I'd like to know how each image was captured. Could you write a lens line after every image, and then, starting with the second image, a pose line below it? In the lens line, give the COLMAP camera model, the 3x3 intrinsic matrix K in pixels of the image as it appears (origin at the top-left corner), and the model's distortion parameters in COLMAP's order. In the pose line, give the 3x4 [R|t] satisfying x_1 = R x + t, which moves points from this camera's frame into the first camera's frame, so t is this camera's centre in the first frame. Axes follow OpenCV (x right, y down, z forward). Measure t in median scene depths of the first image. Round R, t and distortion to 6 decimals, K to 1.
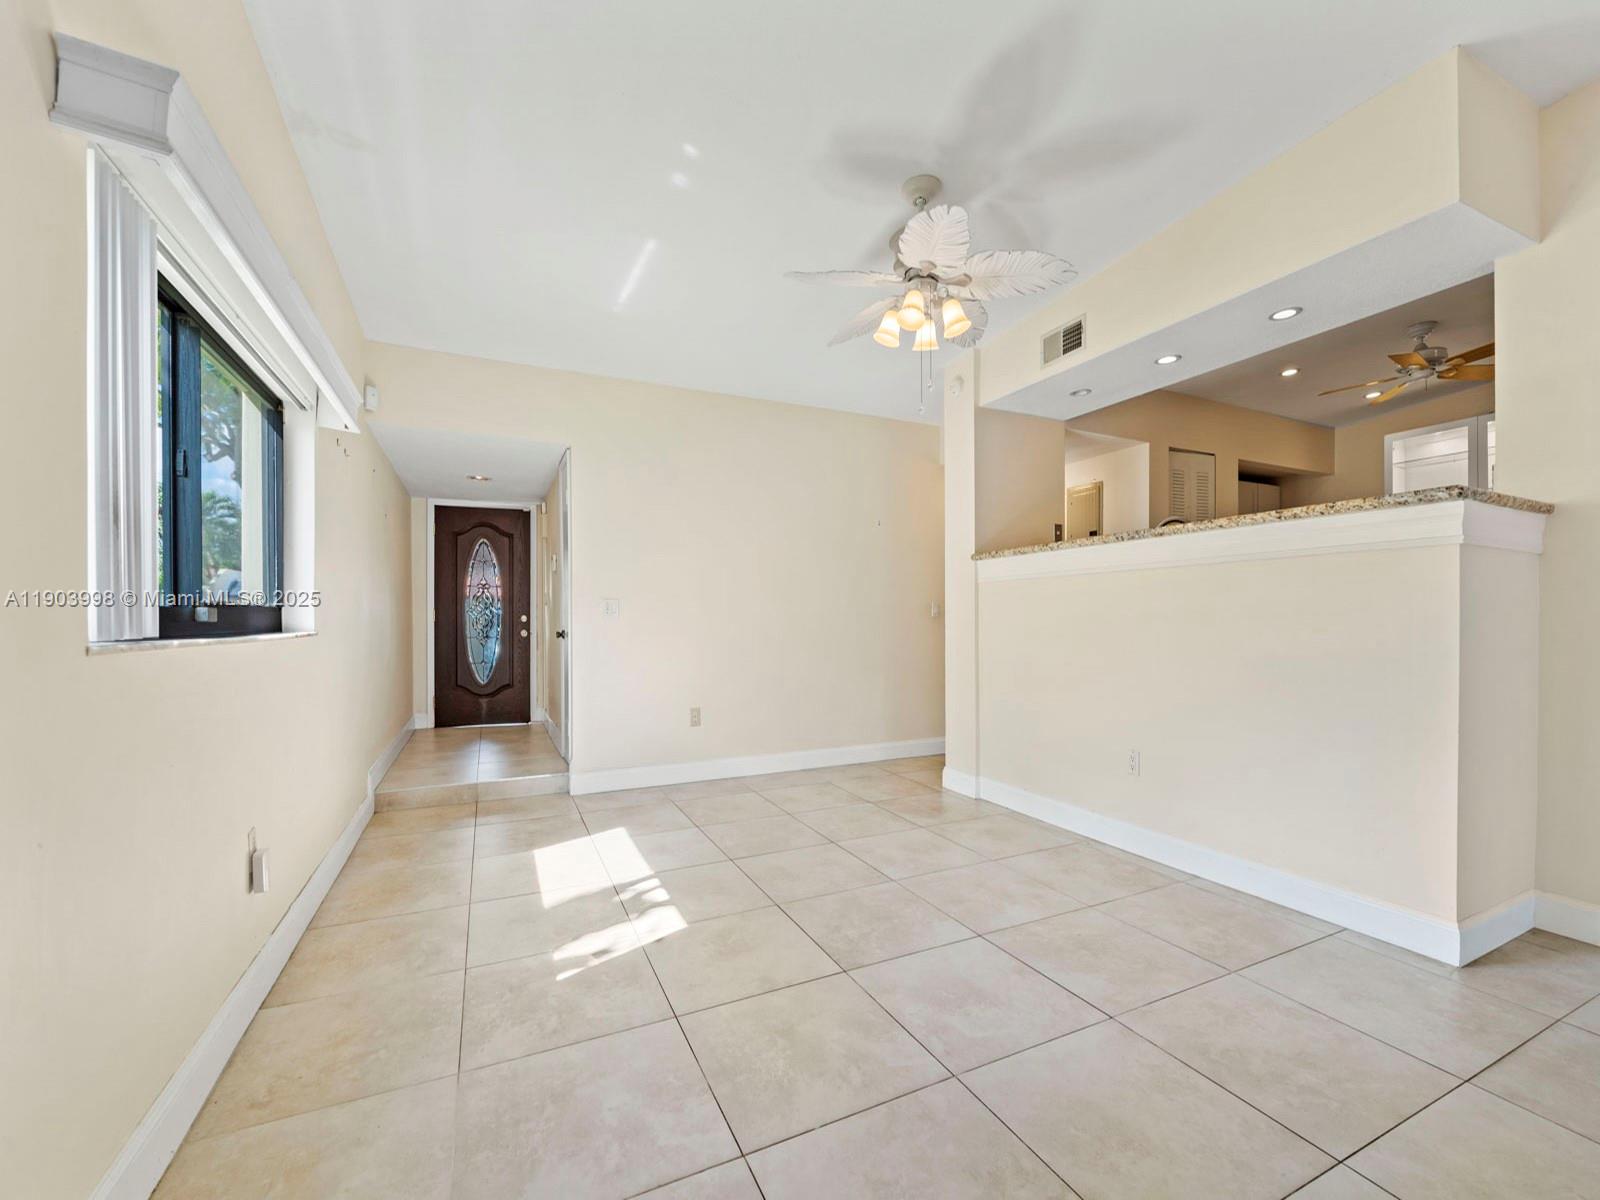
lens RADIAL K [[649.6, 0, 803.1], [0, 649.6, 613.7], [0, 0, 1]] dist [-0.003068, 0.000374]
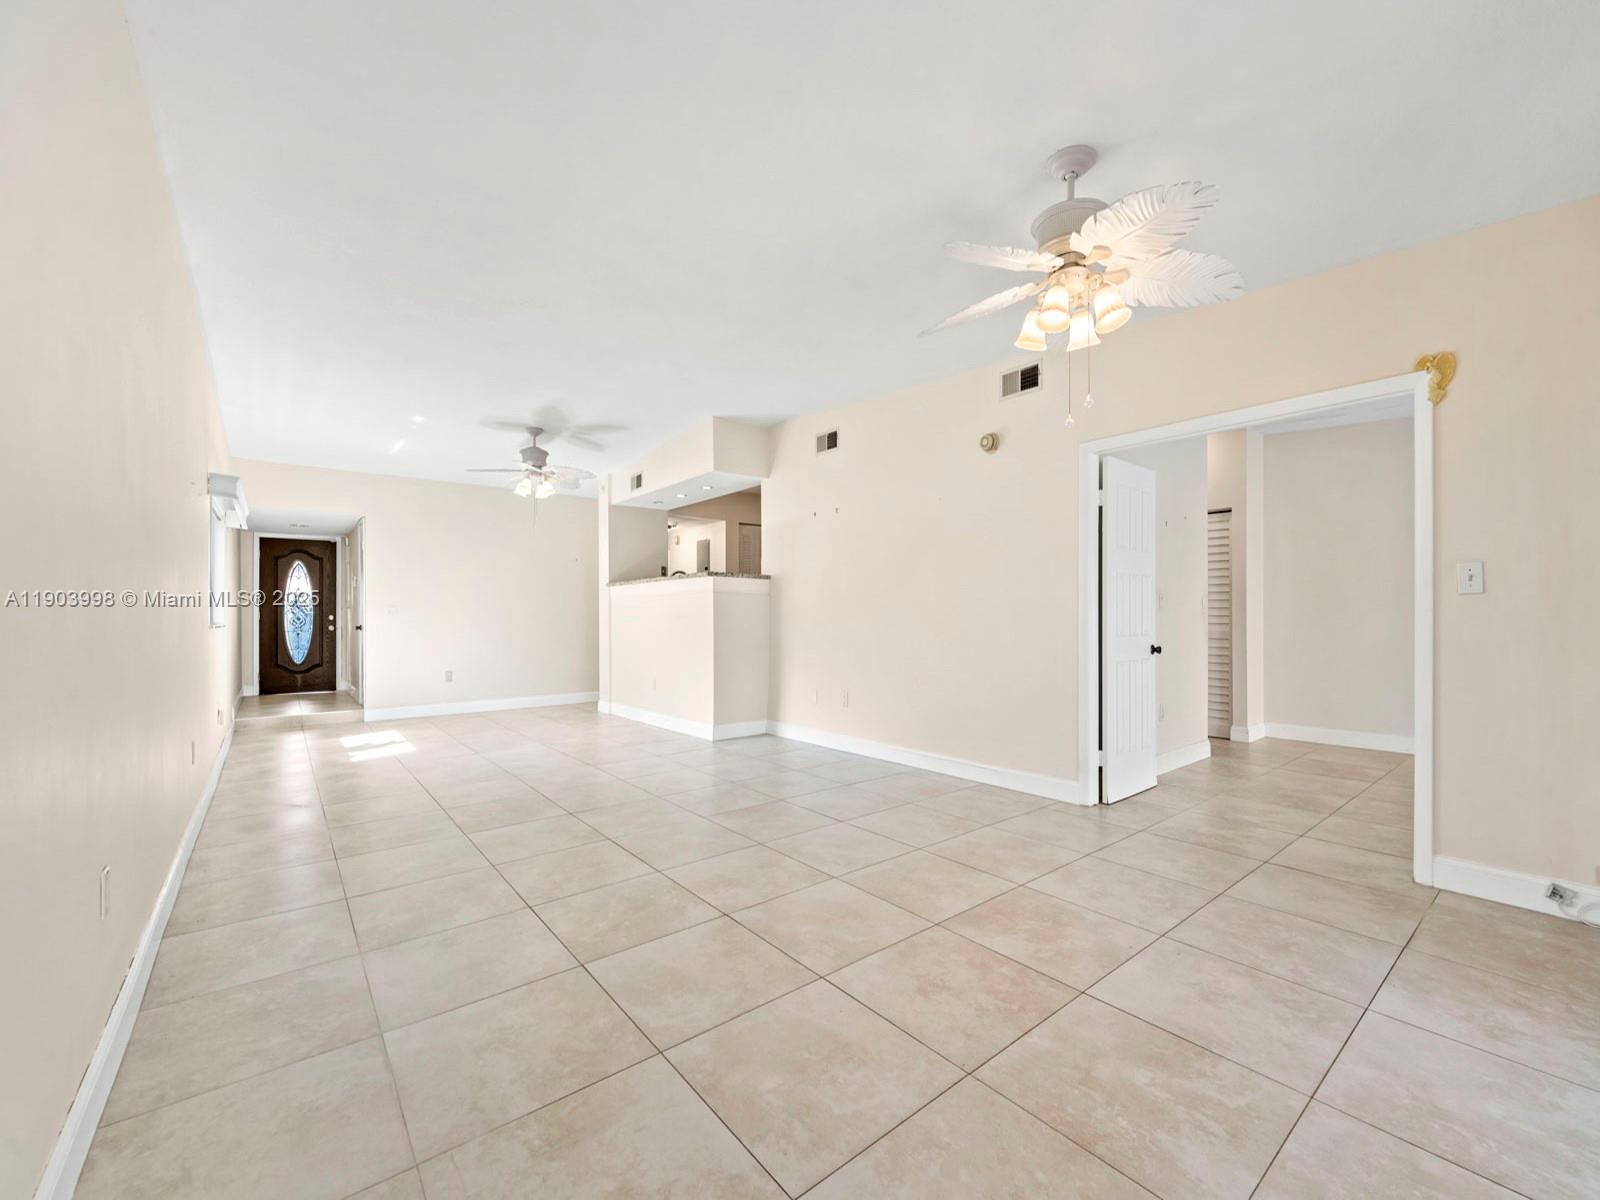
lens RADIAL K [[649.6, 0, 806.3], [0, 649.6, 613.3], [0, 0, 1]] dist [-0.003068, 0.000374]
pose [[0.972768, 0.002523, 0.231768, 0.326219], [-0.002129, 0.999996, -0.001949, -0.002434], [-0.231772, 0.001403, 0.972769, -0.803901]]
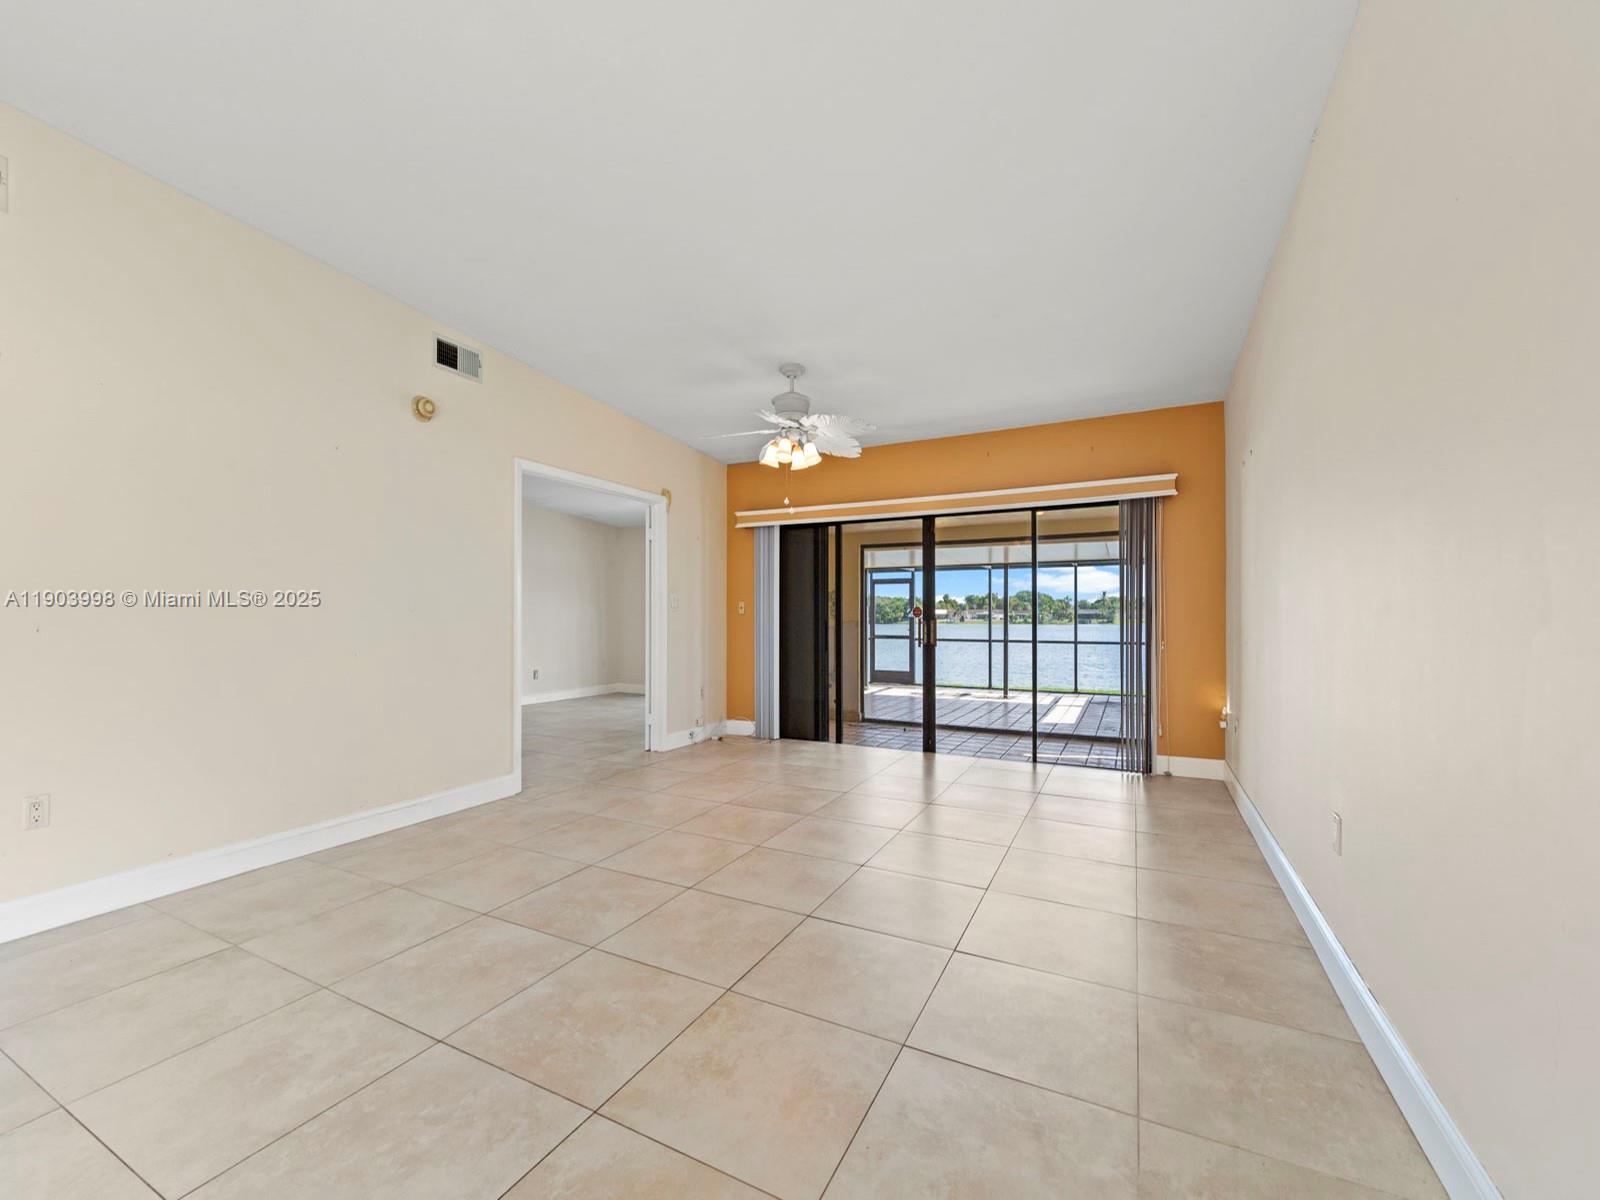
lens RADIAL K [[649.6, 0, 799.6], [0, 649.6, 615.9], [0, 0, 1]] dist [-0.003068, 0.000374]
pose [[-0.597717, 0.003244, 0.801701, -0.096158], [-0.004510, 0.999962, -0.007409, 0.001594], [-0.801695, -0.008044, -0.597680, 0.169414]]
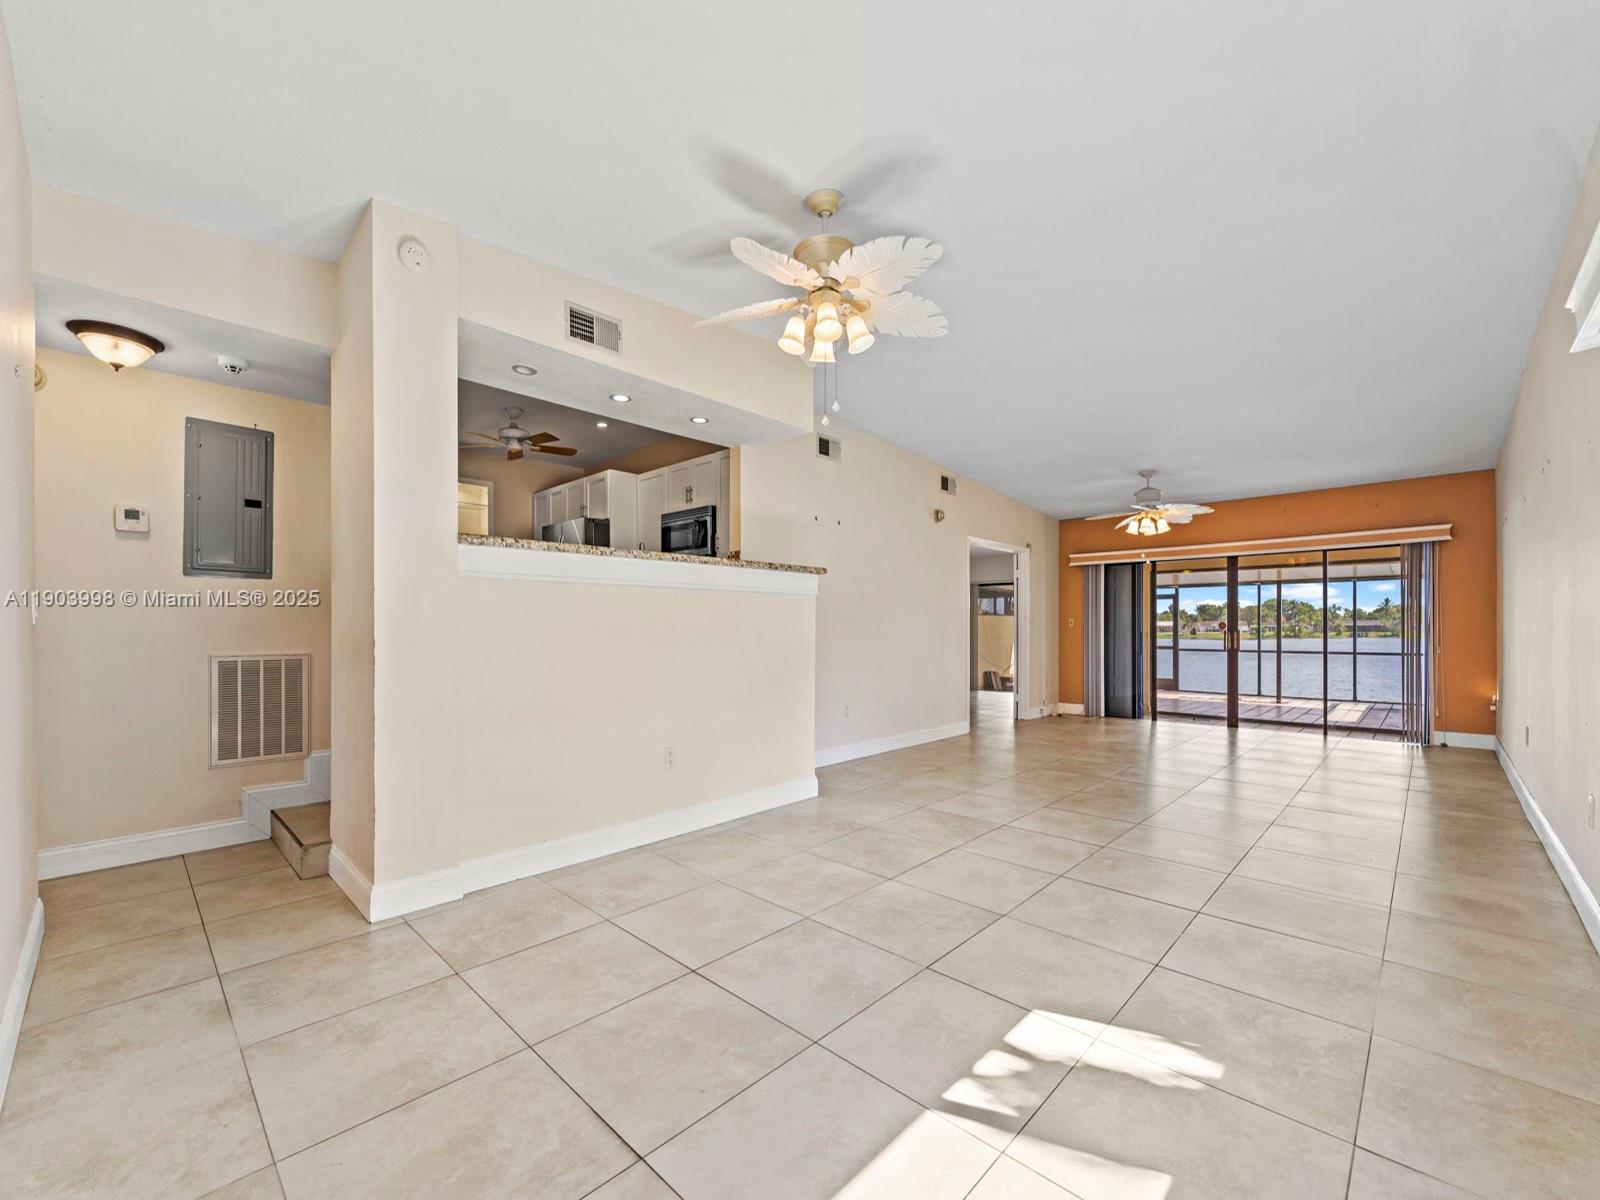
lens RADIAL K [[649.6, 0, 805.2], [0, 649.6, 627.3], [0, 0, 1]] dist [-0.003068, 0.000374]
pose [[-0.340740, 0.005279, 0.940143, -0.395582], [-0.006190, 0.999950, -0.007859, 0.006809], [-0.940137, -0.008497, -0.340690, 0.728161]]
